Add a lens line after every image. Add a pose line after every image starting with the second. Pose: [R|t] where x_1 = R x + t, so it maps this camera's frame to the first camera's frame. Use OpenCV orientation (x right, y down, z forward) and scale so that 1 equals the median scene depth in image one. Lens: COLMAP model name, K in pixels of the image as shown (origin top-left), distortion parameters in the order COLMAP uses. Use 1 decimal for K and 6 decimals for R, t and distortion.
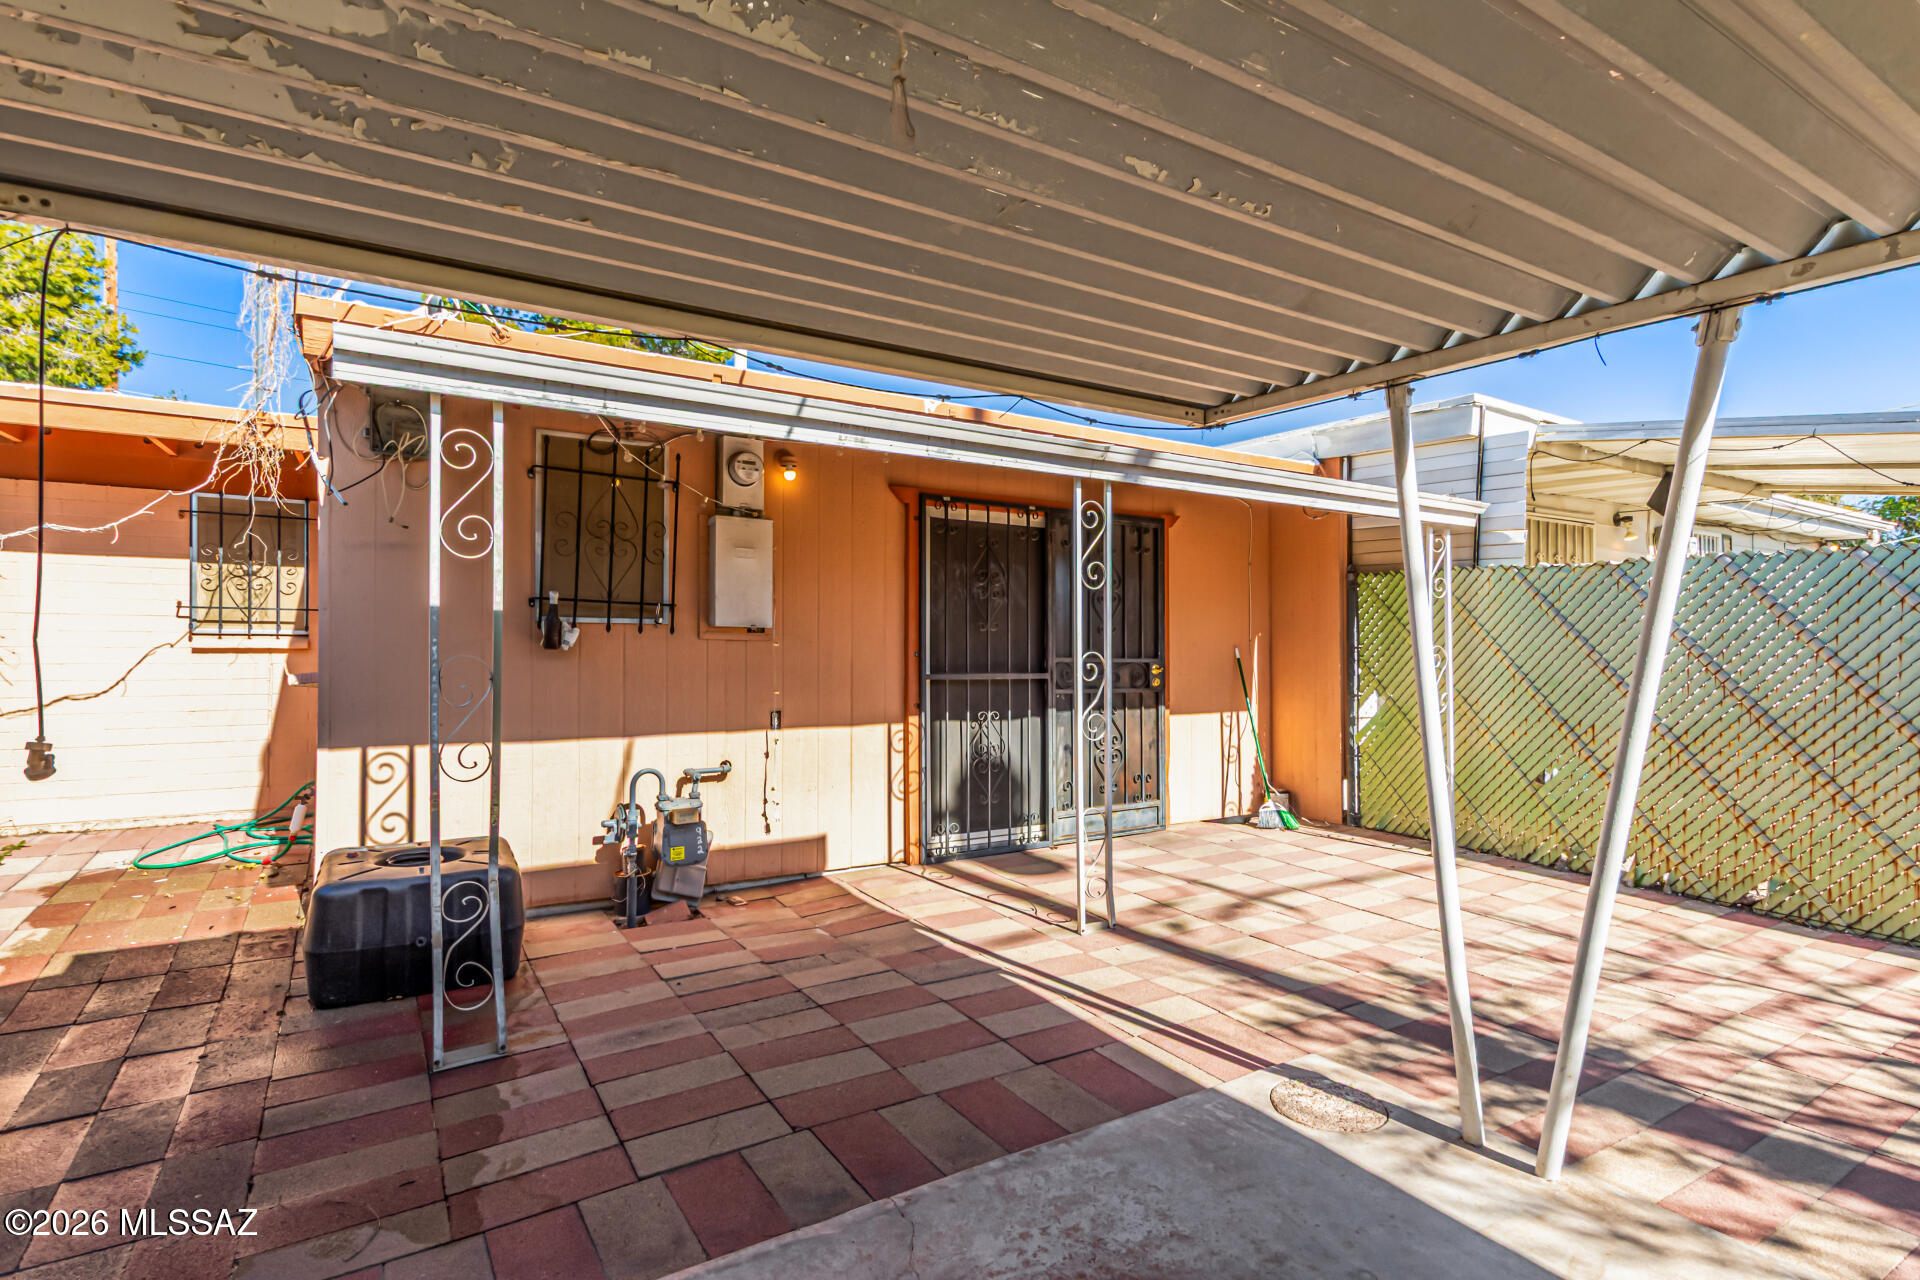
lens RADIAL K [[906.3, 0, 970.7], [0, 906.3, 644.8], [0, 0, 1]] dist [0.003143, -0.000540]
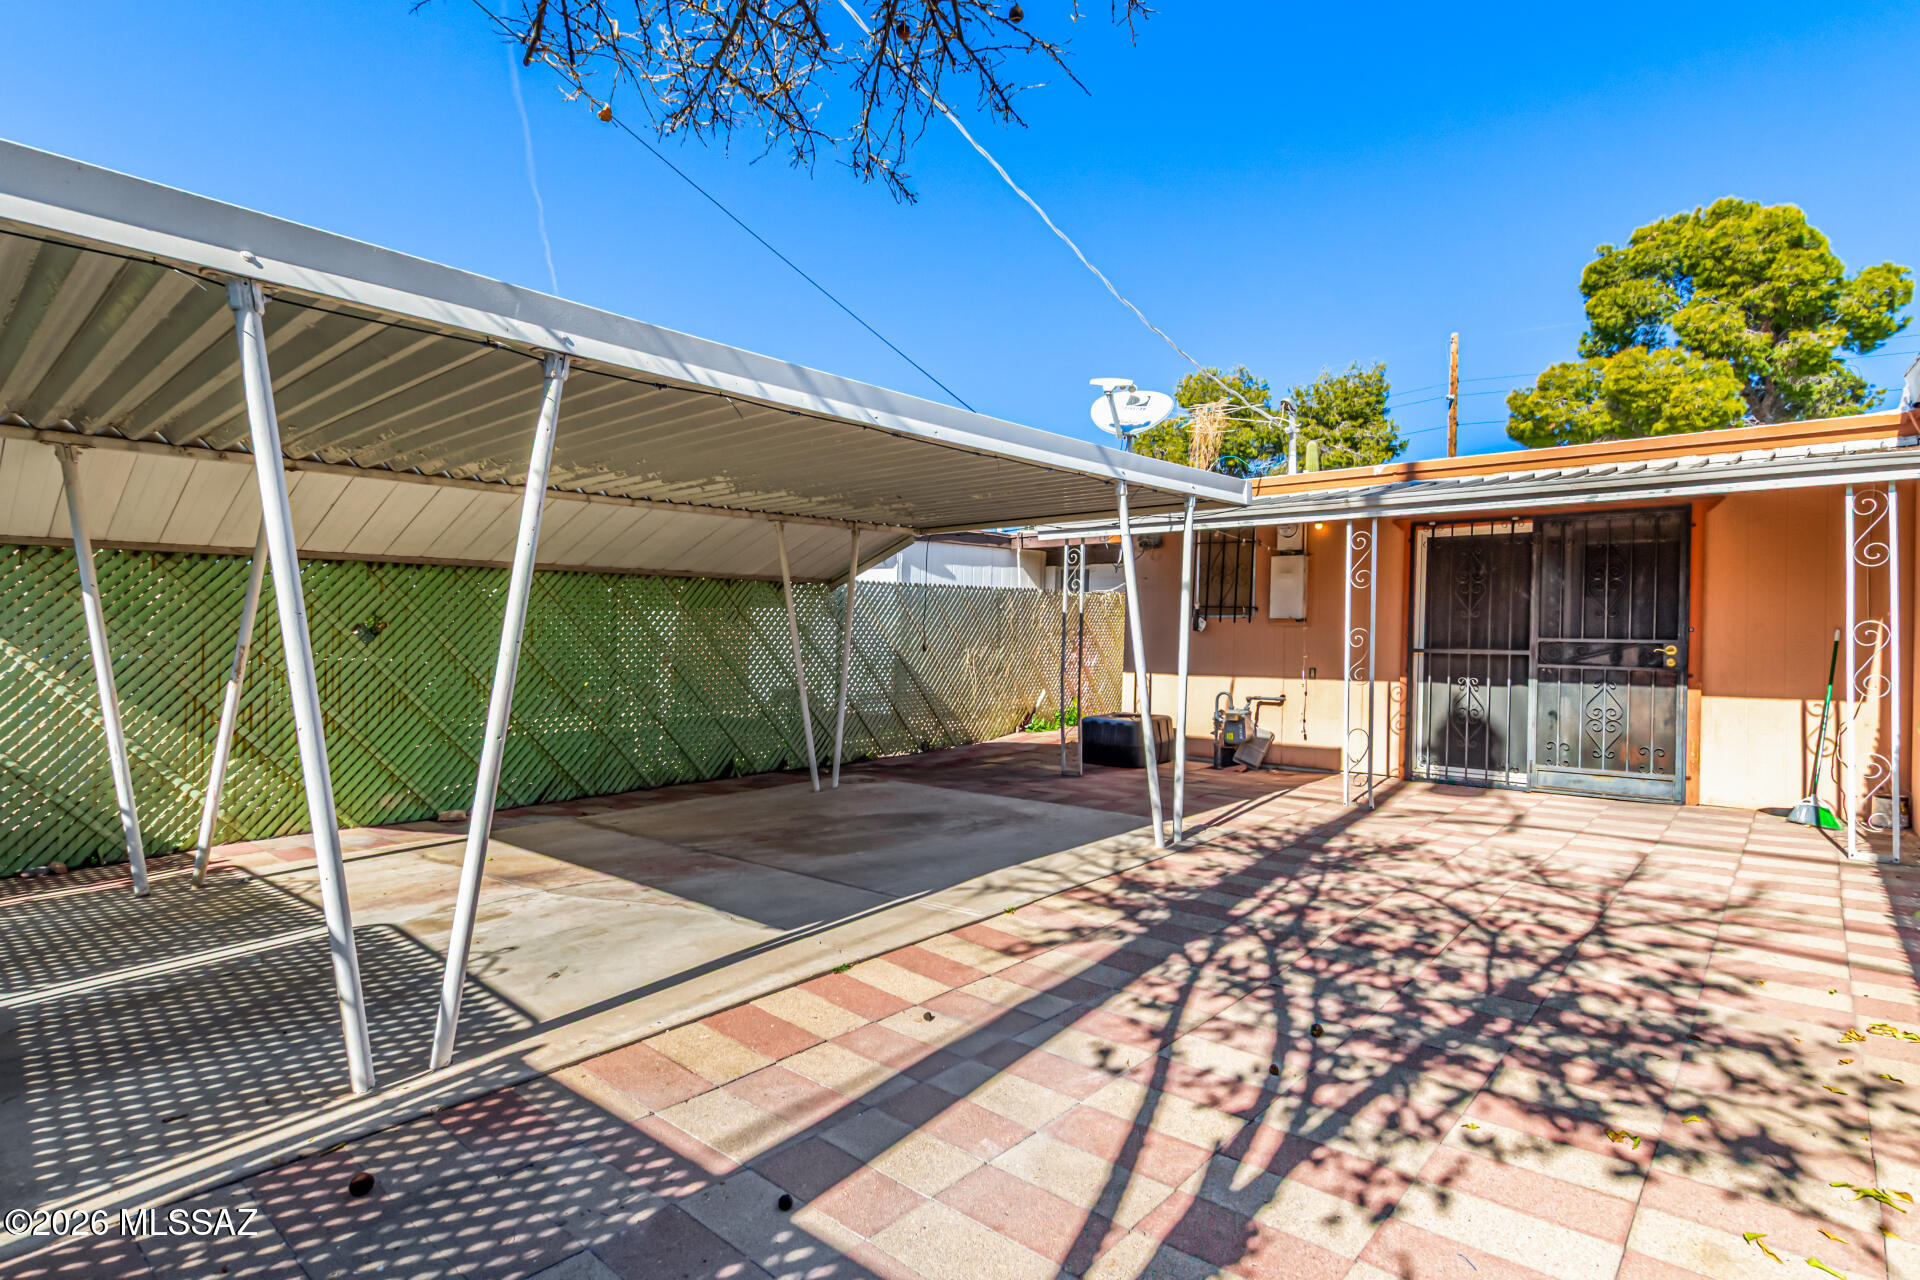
lens RADIAL K [[1017.5, 0, 960.0], [0, 1017.5, 640.0], [0, 0, 1]] dist [0.001812, -0.000166]
pose [[0.278341, -0.008086, -0.960448, 1.471808], [-0.016119, 0.999784, -0.013088, 0.058977], [0.960347, 0.019125, 0.278150, -0.153356]]
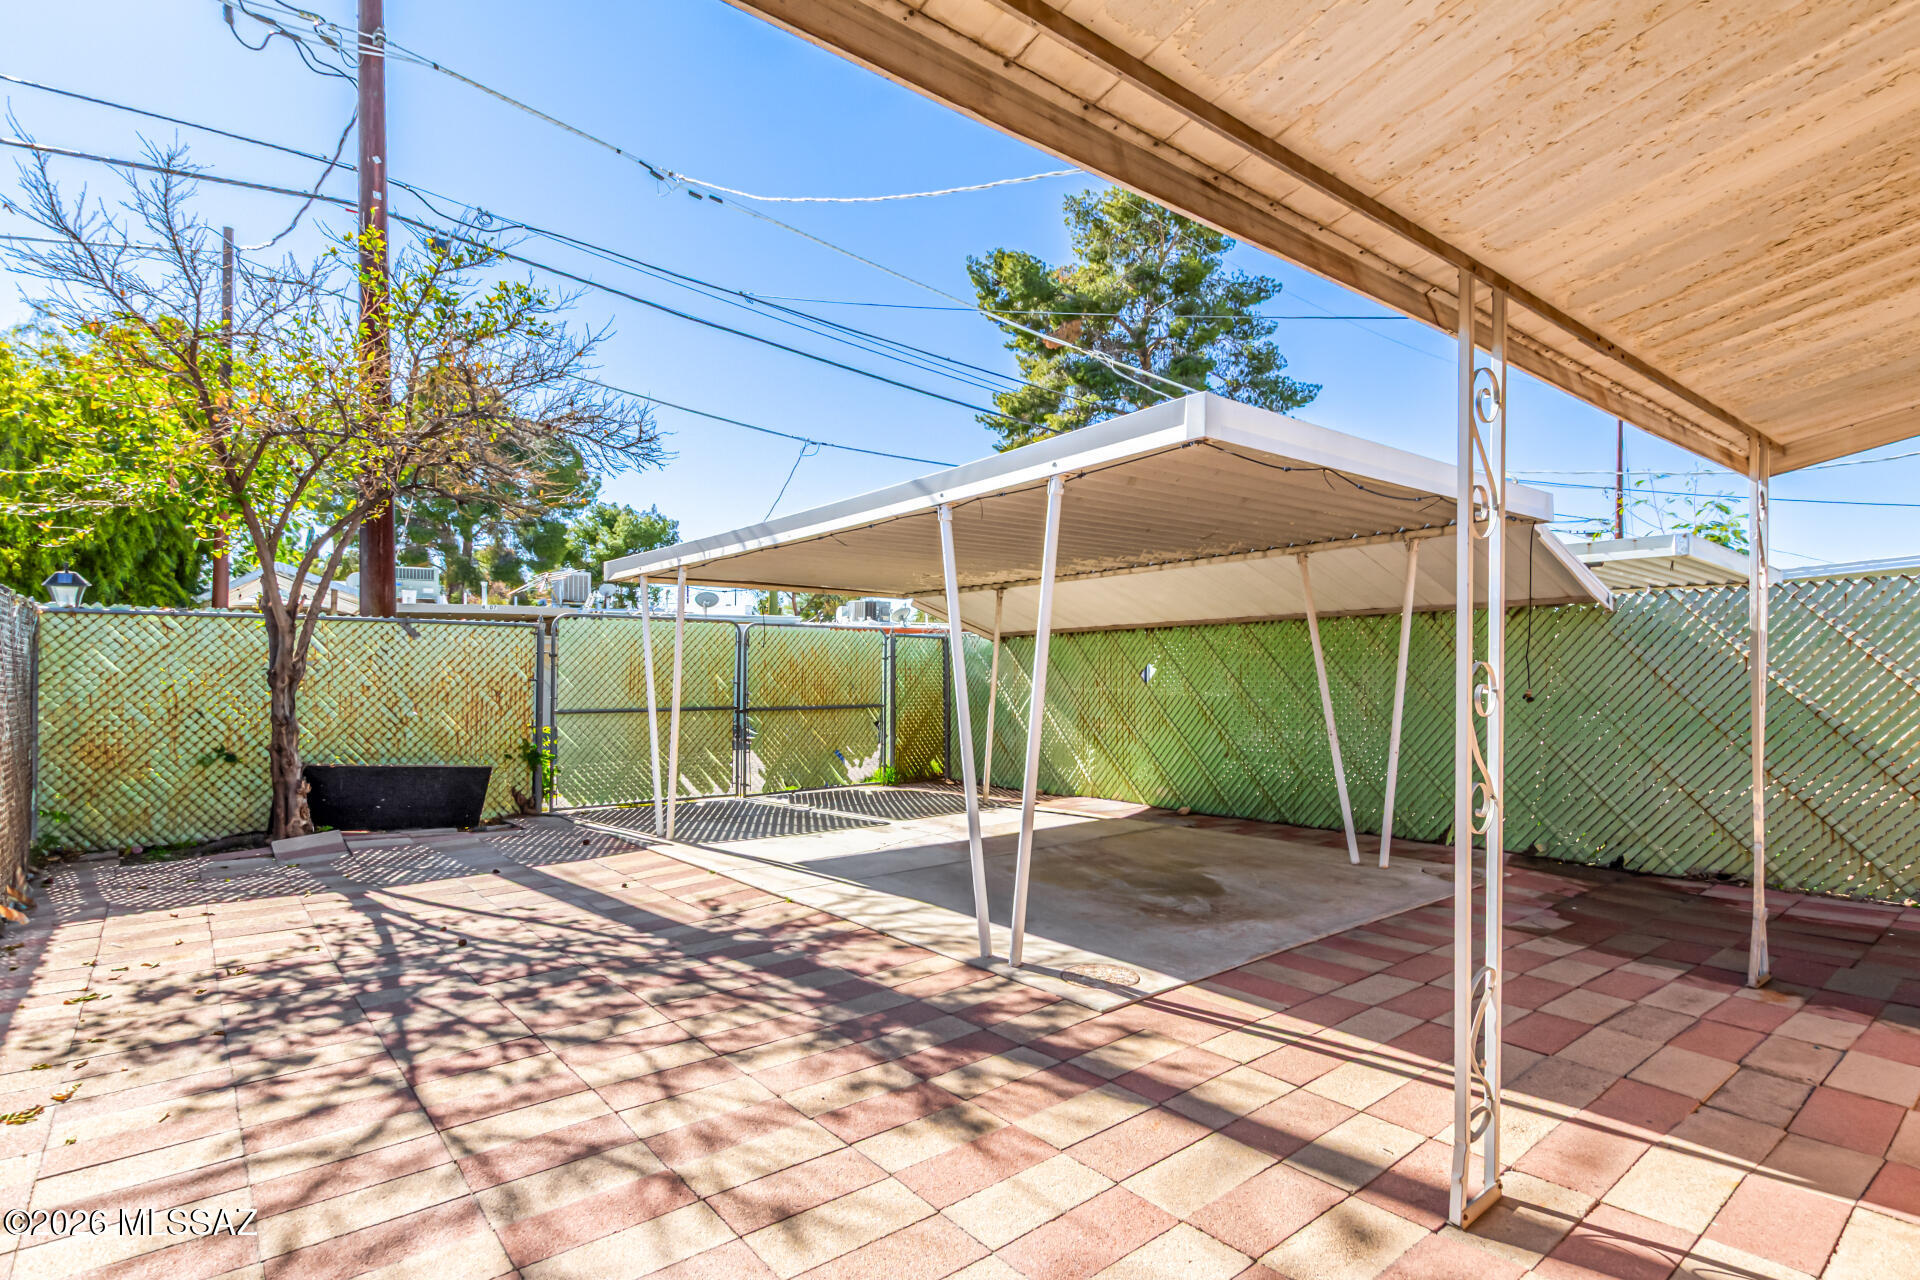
lens RADIAL K [[906.3, 0, 970.7], [0, 906.3, 644.8], [0, 0, 1]] dist [0.003143, -0.000540]
pose [[-0.991583, -0.011634, -0.128951, 0.444259], [-0.010179, 0.999877, -0.011933, 0.005854], [0.129074, -0.010520, -0.991579, 1.329915]]
